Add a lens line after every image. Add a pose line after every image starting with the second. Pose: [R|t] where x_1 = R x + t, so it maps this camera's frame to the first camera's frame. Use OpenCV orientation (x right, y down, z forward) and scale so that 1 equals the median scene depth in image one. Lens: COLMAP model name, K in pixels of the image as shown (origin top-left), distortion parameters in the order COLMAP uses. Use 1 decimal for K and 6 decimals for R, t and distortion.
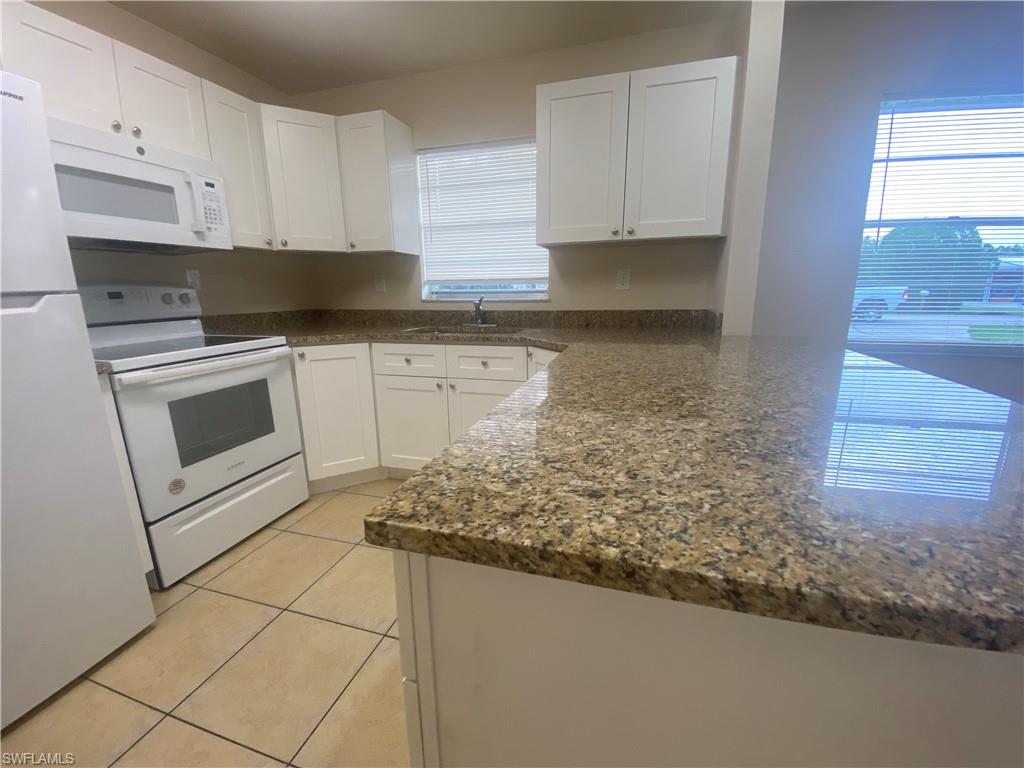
lens RADIAL K [[416.6, 0, 510.7], [0, 416.6, 384.5], [0, 0, 1]] dist [0.024500, -0.023096]
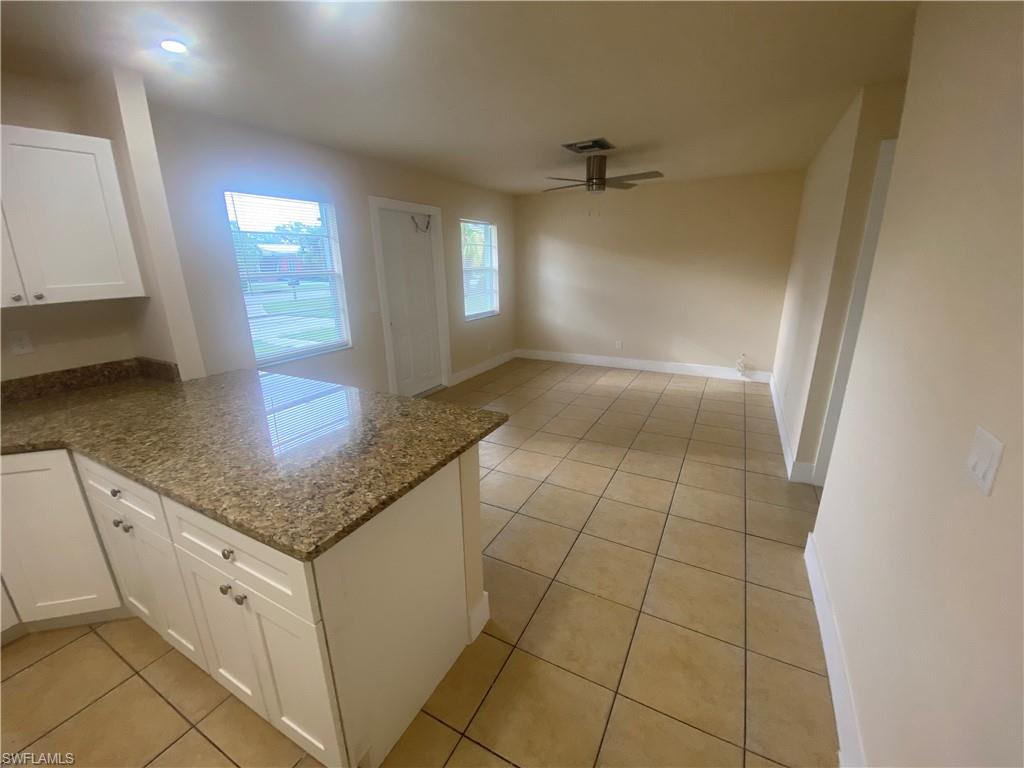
lens RADIAL K [[416.6, 0, 510.7], [0, 416.6, 384.5], [0, 0, 1]] dist [0.024500, -0.023096]
pose [[0.193519, -0.269514, 0.943352, -0.434651], [0.228769, 0.947419, 0.223747, -0.167525], [-0.954052, 0.172511, 0.245000, -0.157412]]
